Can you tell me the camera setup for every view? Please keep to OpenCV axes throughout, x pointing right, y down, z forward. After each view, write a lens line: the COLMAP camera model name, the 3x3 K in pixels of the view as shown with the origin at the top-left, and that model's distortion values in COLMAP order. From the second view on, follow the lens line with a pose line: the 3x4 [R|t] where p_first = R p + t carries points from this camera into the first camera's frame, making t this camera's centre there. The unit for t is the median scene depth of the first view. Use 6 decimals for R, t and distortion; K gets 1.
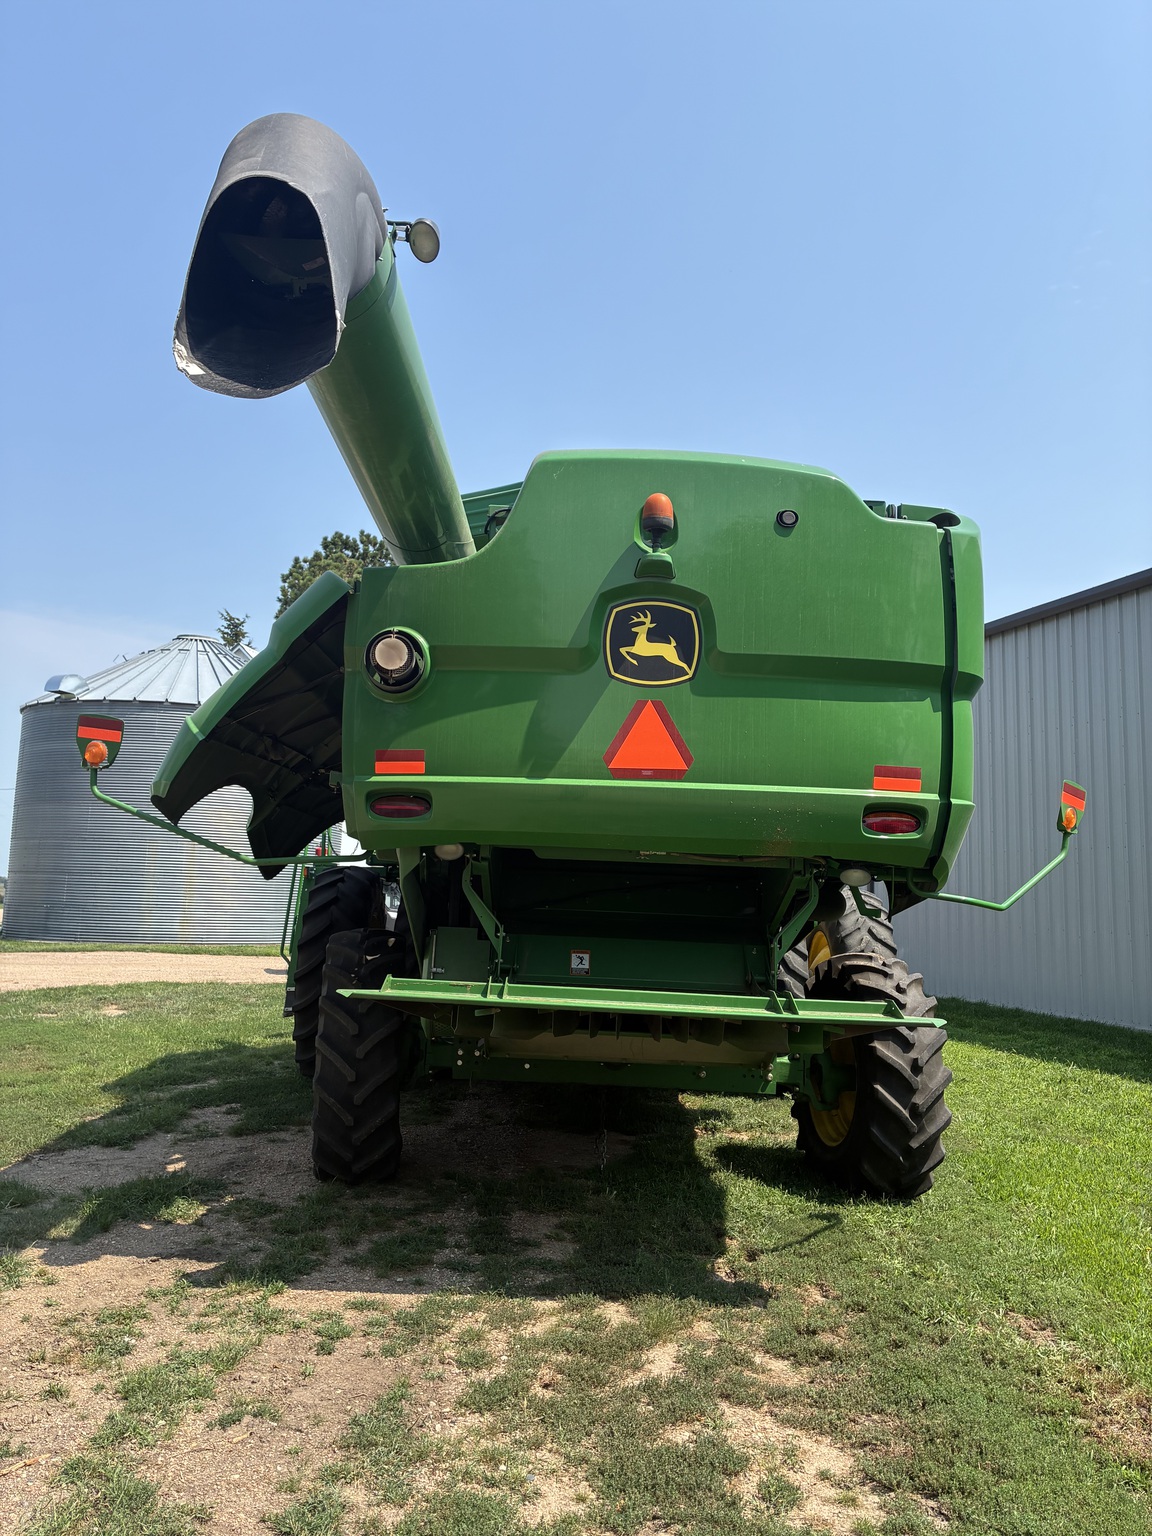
lens RADIAL K [[1171.3, 0, 580.0], [0, 1171.3, 760.8], [0, 0, 1]] dist [0.085173, -0.109208]
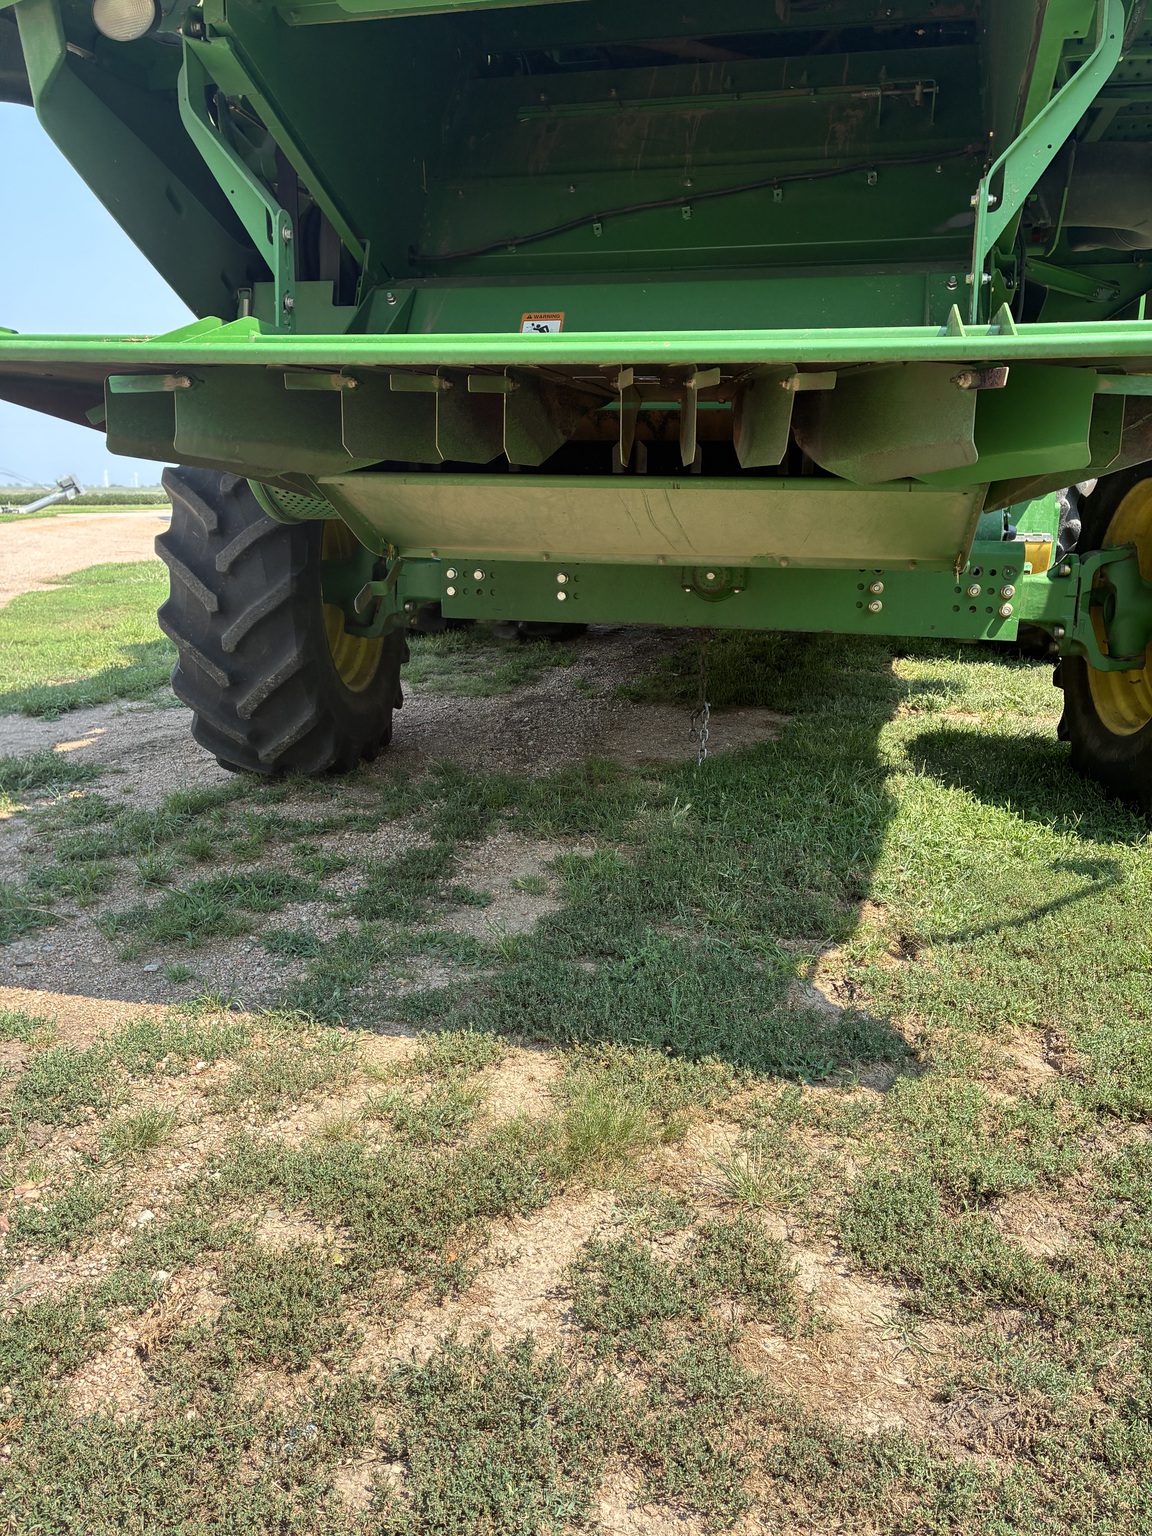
lens RADIAL K [[1171.3, 0, 580.0], [0, 1171.3, 760.8], [0, 0, 1]] dist [0.085173, -0.109208]
pose [[0.969188, 0.025443, -0.245003, 0.132015], [0.058376, 0.942591, 0.328809, 0.180430], [0.239304, -0.332980, 0.912063, 0.555159]]
